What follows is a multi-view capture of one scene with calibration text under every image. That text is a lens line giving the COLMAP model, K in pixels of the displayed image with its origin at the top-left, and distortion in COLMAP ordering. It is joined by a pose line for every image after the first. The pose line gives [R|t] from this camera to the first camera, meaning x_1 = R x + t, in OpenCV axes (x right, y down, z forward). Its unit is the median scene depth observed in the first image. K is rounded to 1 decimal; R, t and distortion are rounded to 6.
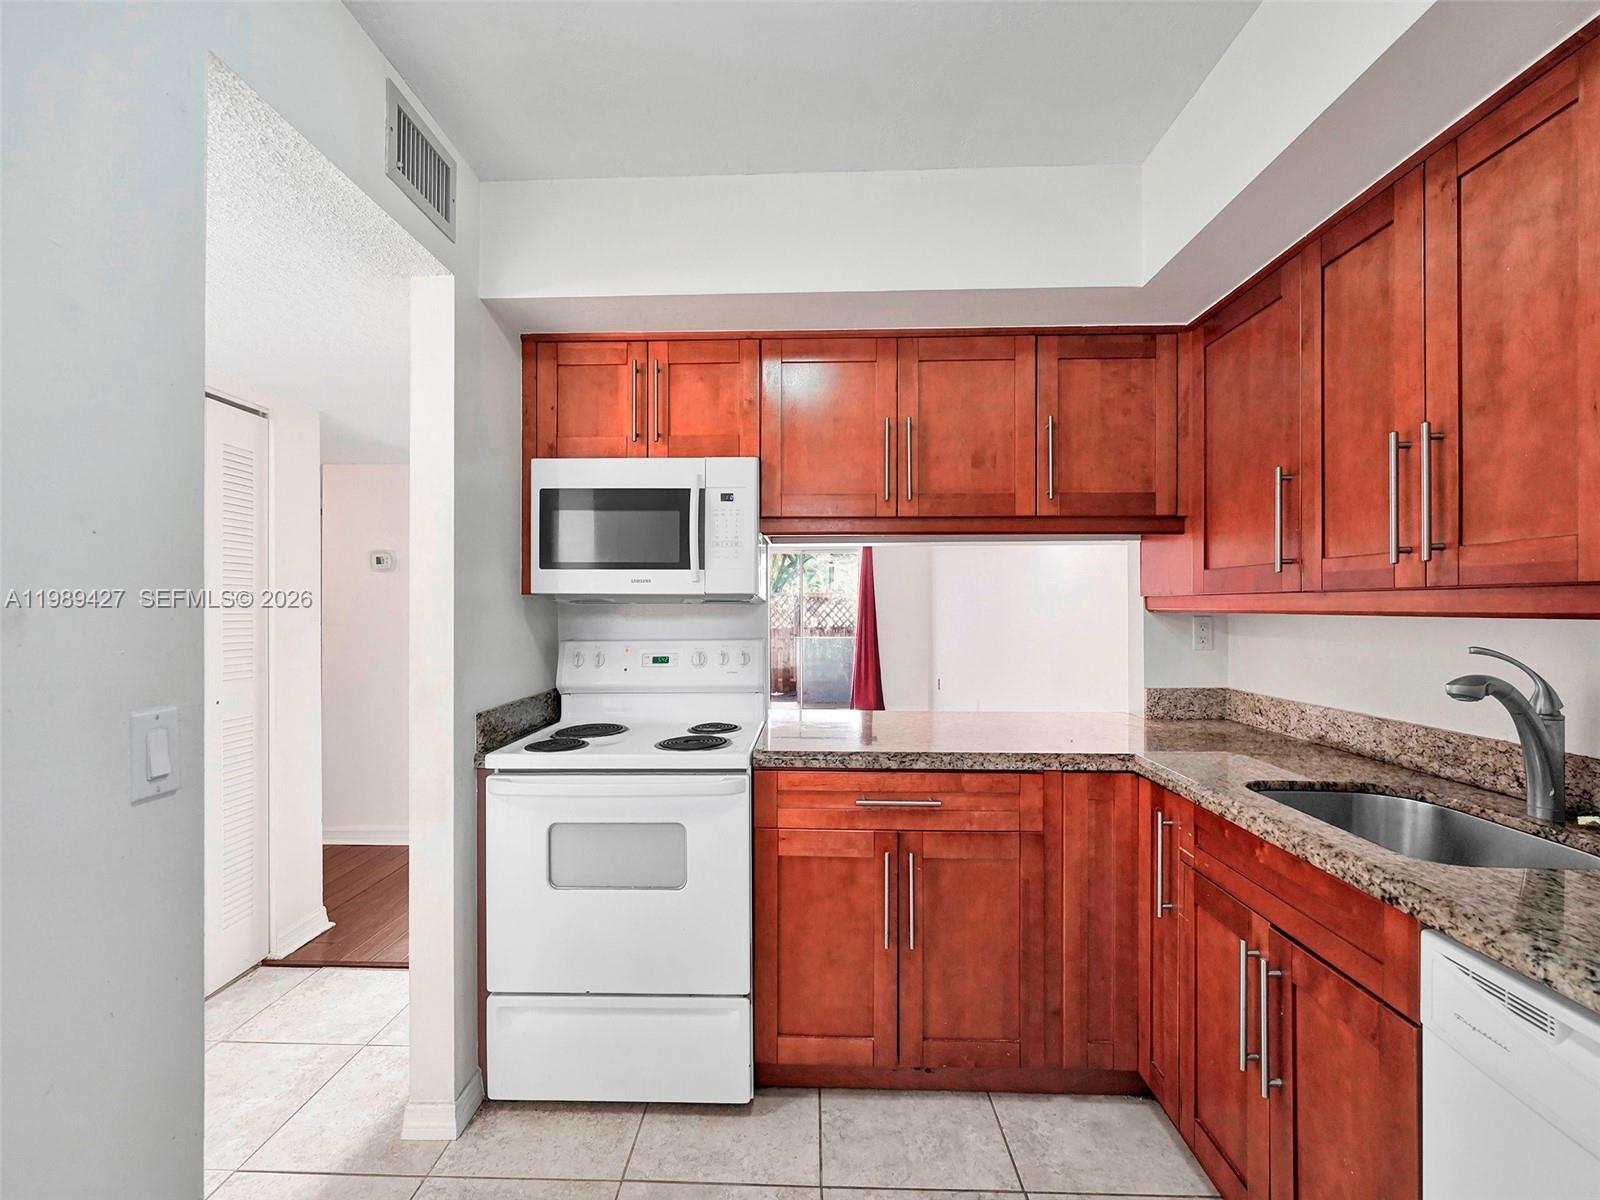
lens RADIAL K [[682.4, 0, 794.7], [0, 682.4, 603.2], [0, 0, 1]] dist [-0.000647, 0.000098]
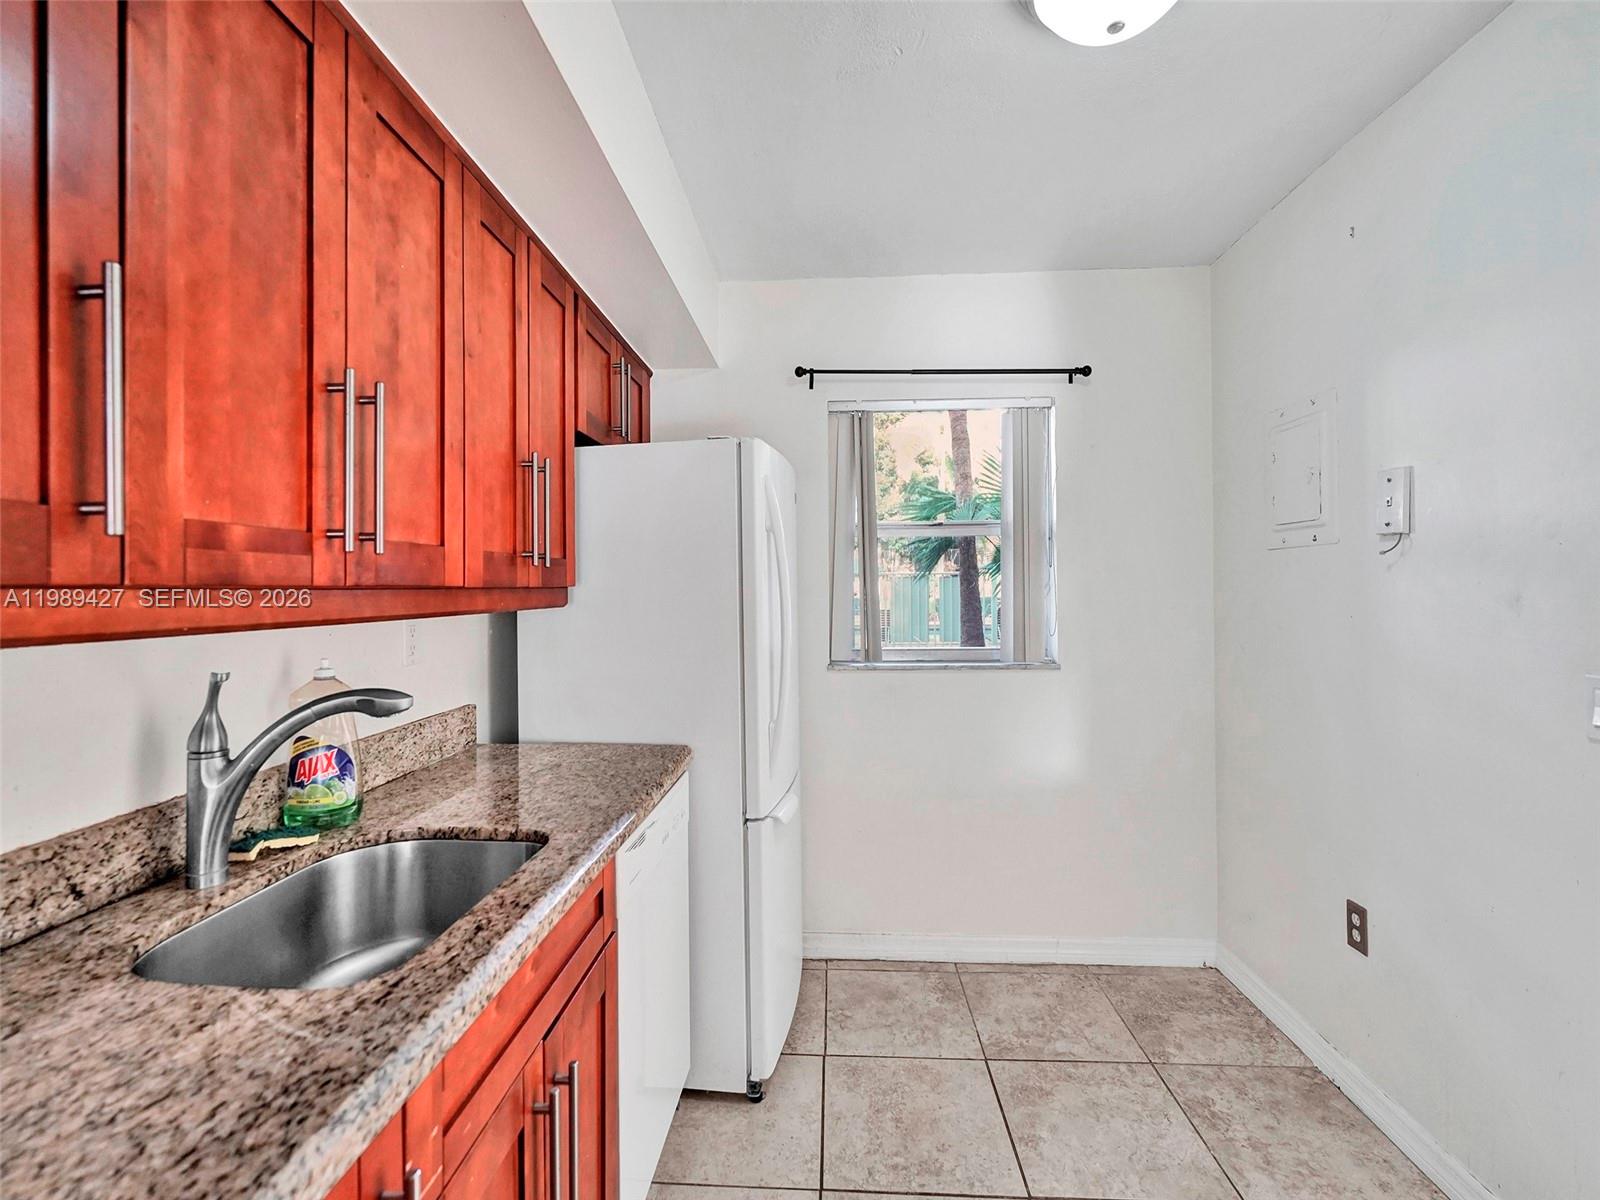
lens RADIAL K [[719.3, 0, 794.9], [0, 719.3, 588.1], [0, 0, 1]] dist [-0.003553, 0.000610]
pose [[-0.999621, 0.010357, 0.025506, 0.277621], [0.010208, 0.999930, -0.005979, -0.007590], [-0.025566, -0.005717, -0.999657, 1.232674]]
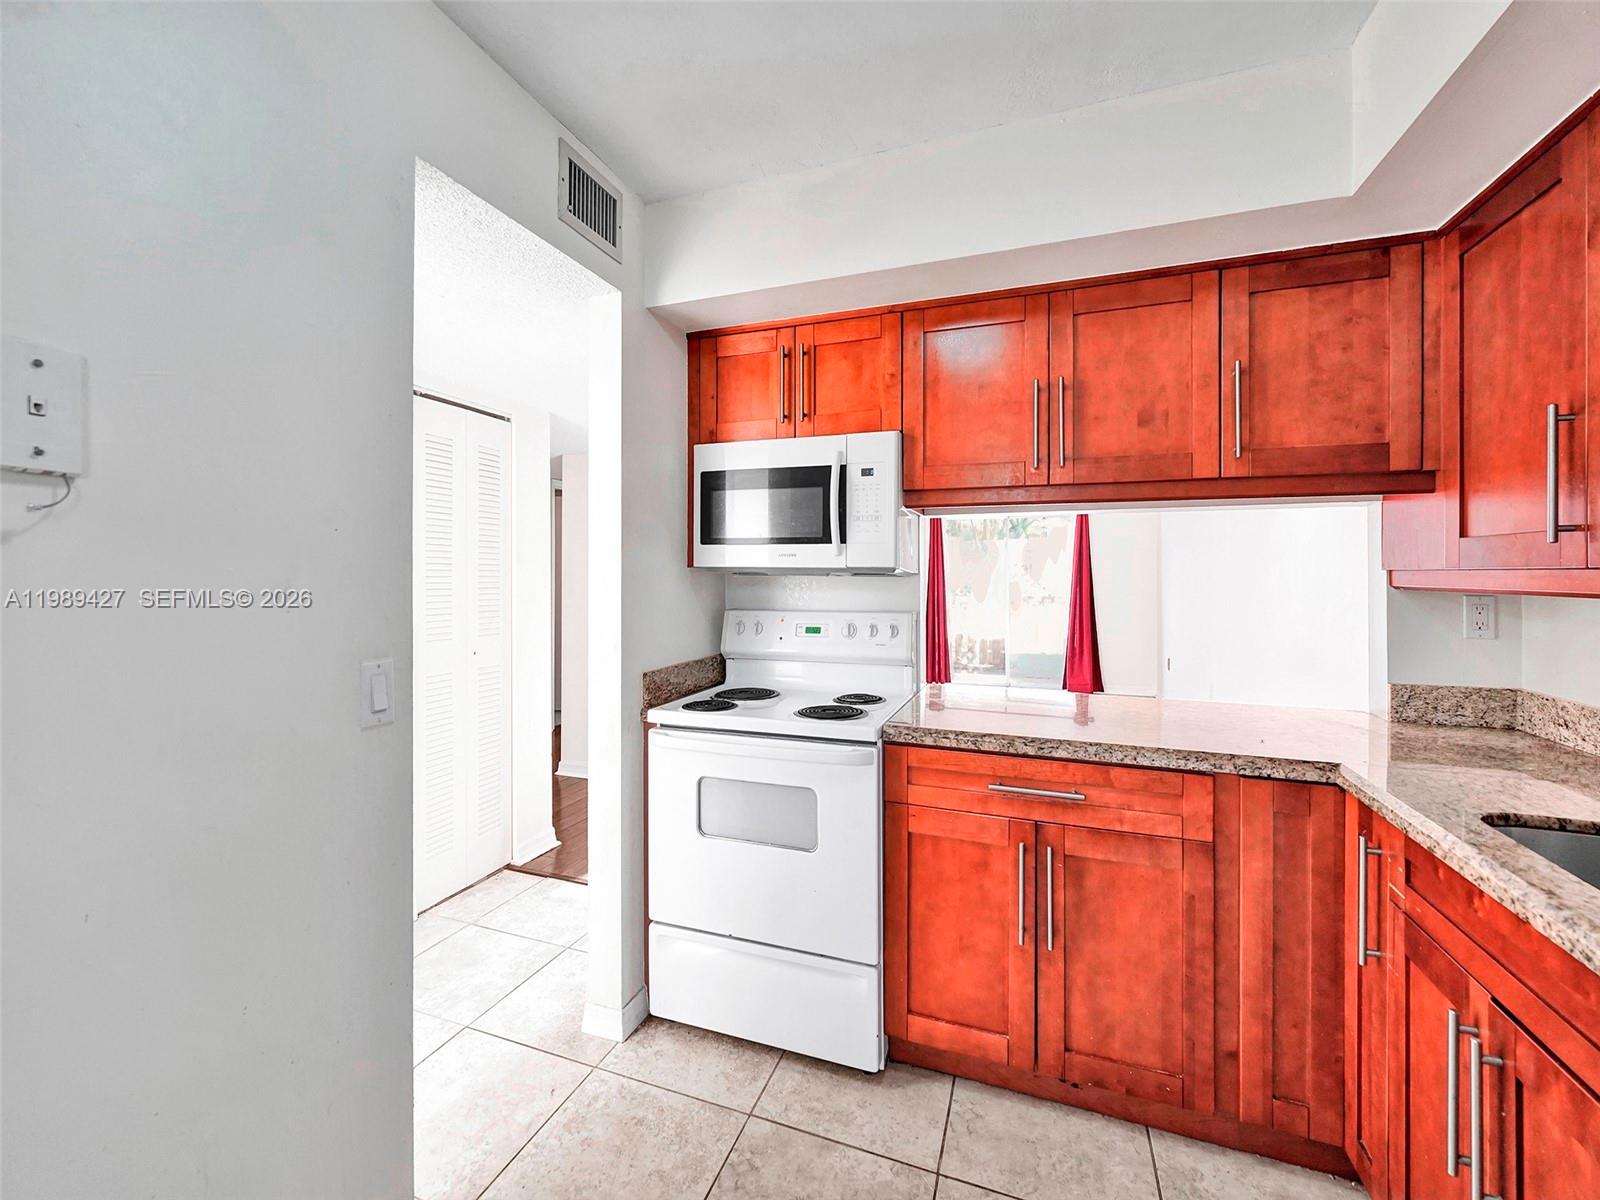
lens RADIAL K [[687.2, 0, 782.1], [0, 687.2, 569.9], [0, 0, 1]] dist [-0.001184, 0.000057]
pose [[0.944712, 0.002113, -0.327893, 0.129193], [-0.001876, 0.999998, 0.001041, -0.012220], [0.327895, -0.000368, 0.944714, -0.005694]]
